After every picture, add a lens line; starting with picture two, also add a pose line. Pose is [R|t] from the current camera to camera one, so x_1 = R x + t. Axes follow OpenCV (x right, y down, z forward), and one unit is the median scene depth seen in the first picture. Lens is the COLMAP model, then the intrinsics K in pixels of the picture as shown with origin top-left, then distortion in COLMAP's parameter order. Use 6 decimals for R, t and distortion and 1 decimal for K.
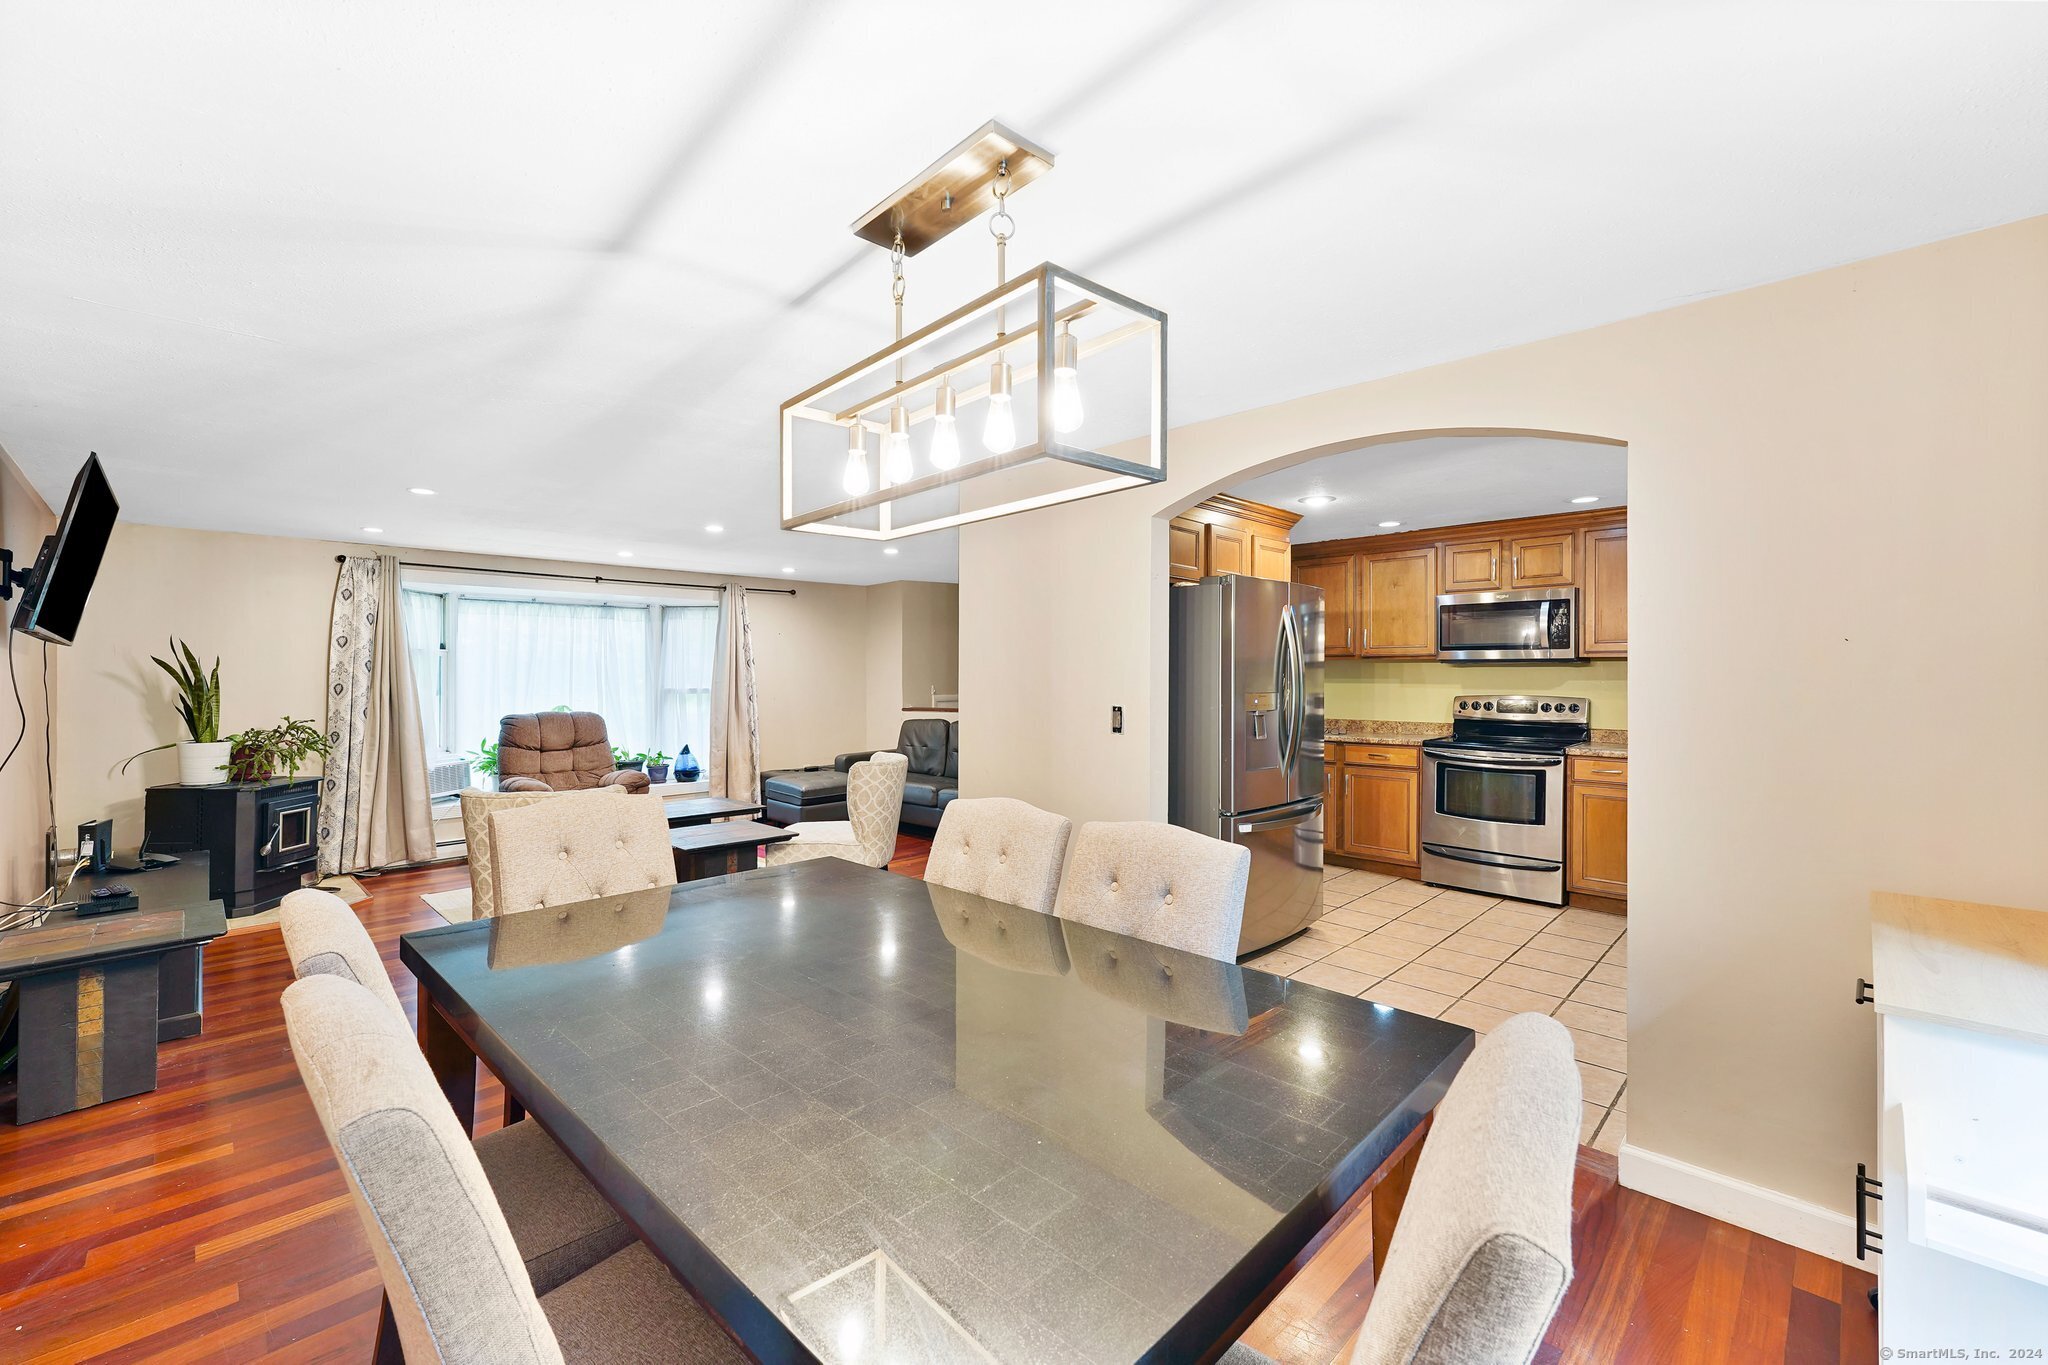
lens RADIAL K [[831.0, 0, 1020.3], [0, 831.0, 676.3], [0, 0, 1]] dist [-0.002147, 0.000327]
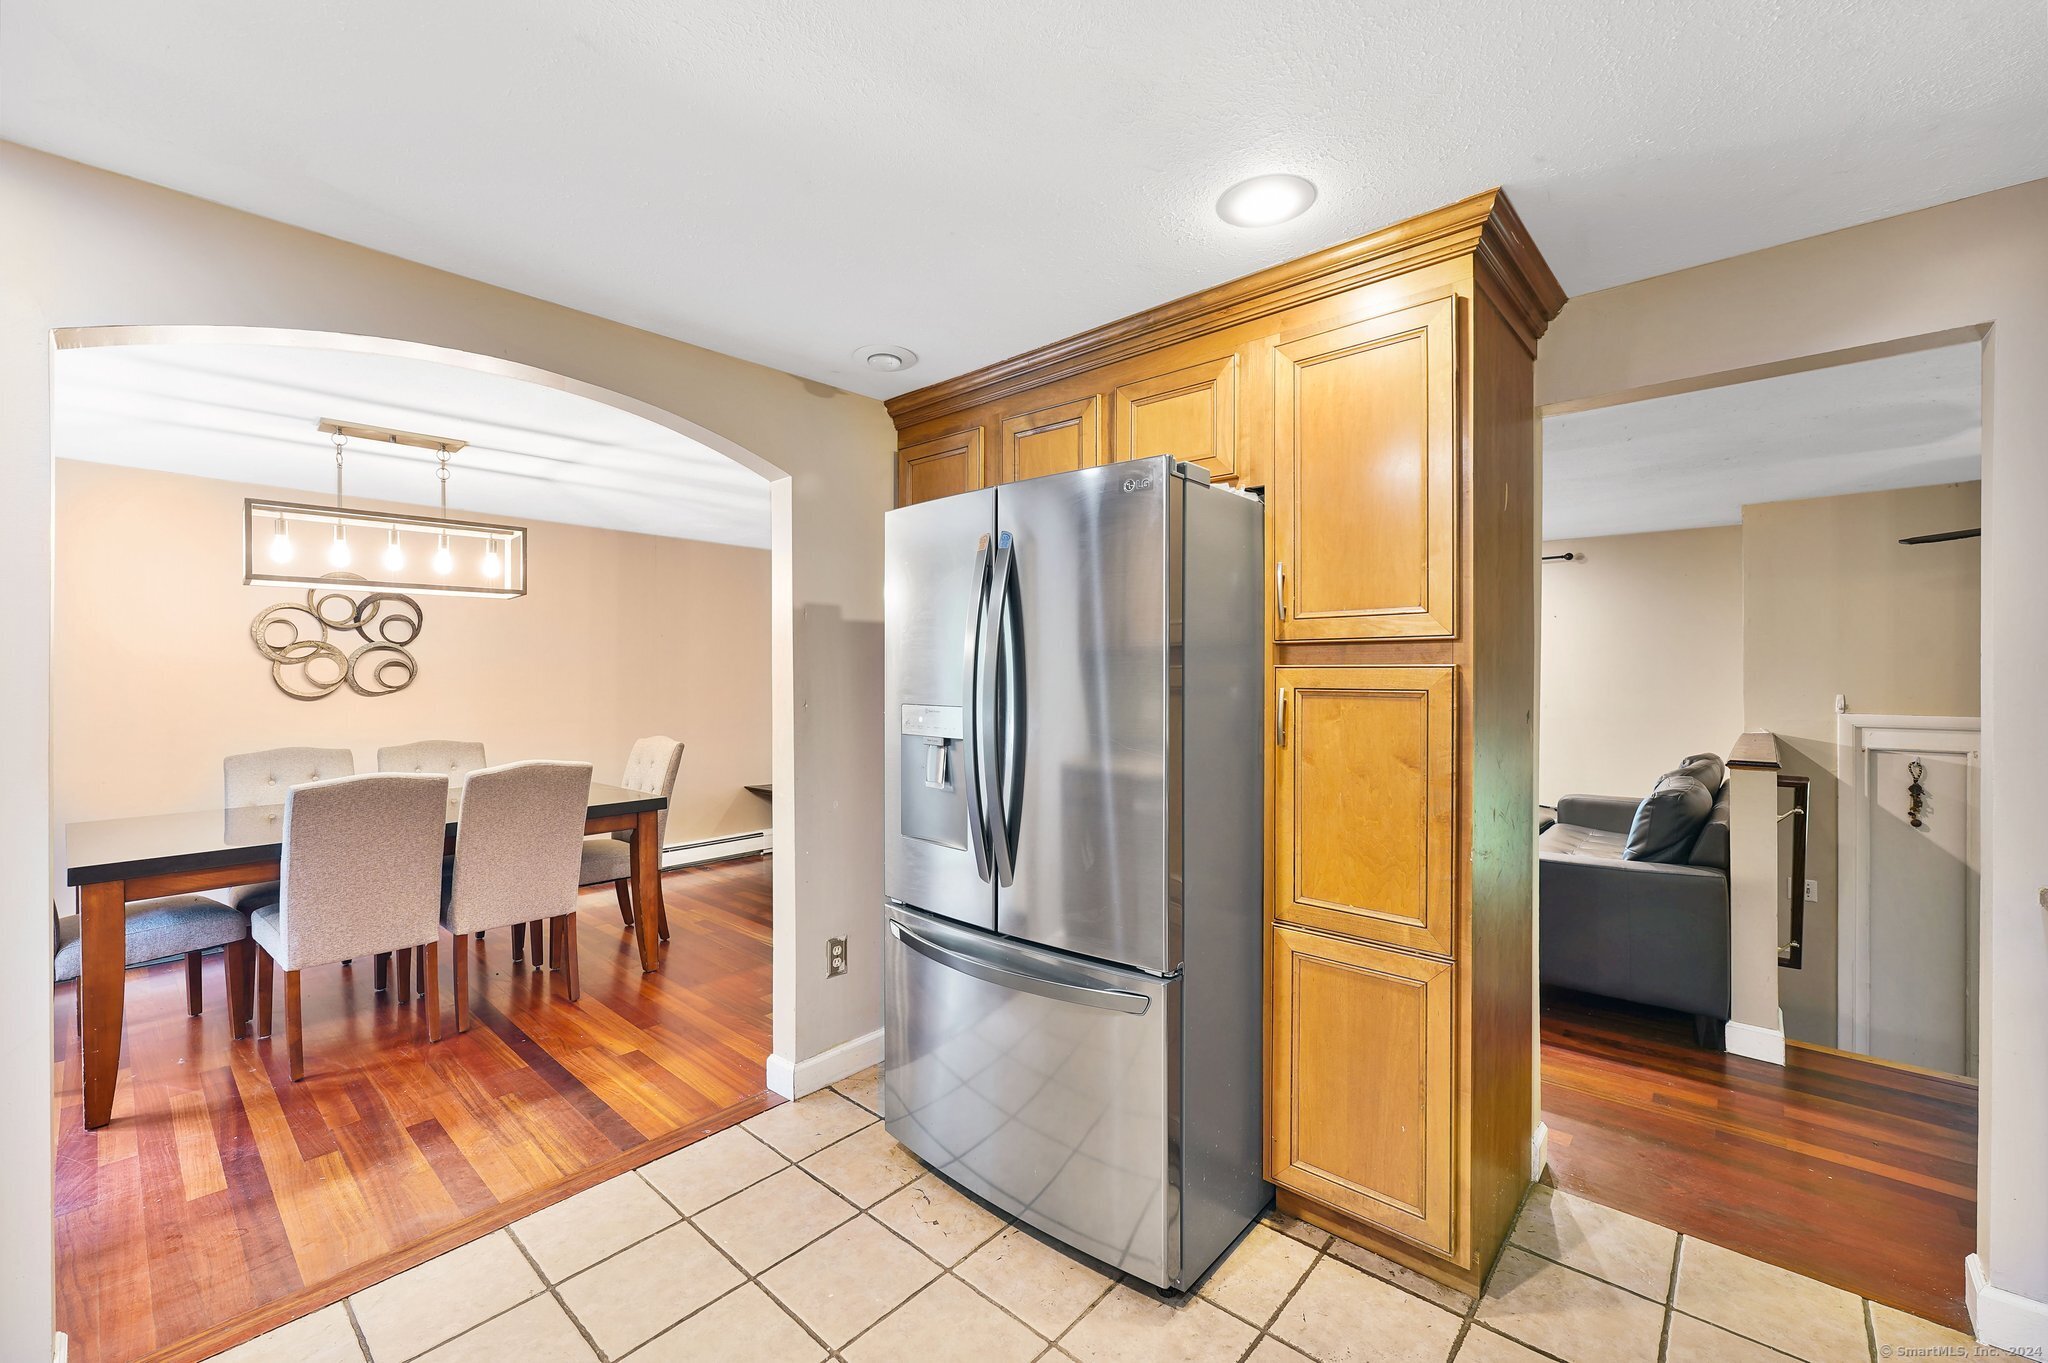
lens RADIAL K [[837.1, 0, 1008.7], [0, 837.1, 671.9], [0, 0, 1]] dist [0.002087, 0.000137]
pose [[0.042979, -0.001972, -0.999074, 0.602911], [-0.003180, 0.999993, -0.002110, -0.001257], [0.999071, 0.003267, 0.042972, 0.723913]]
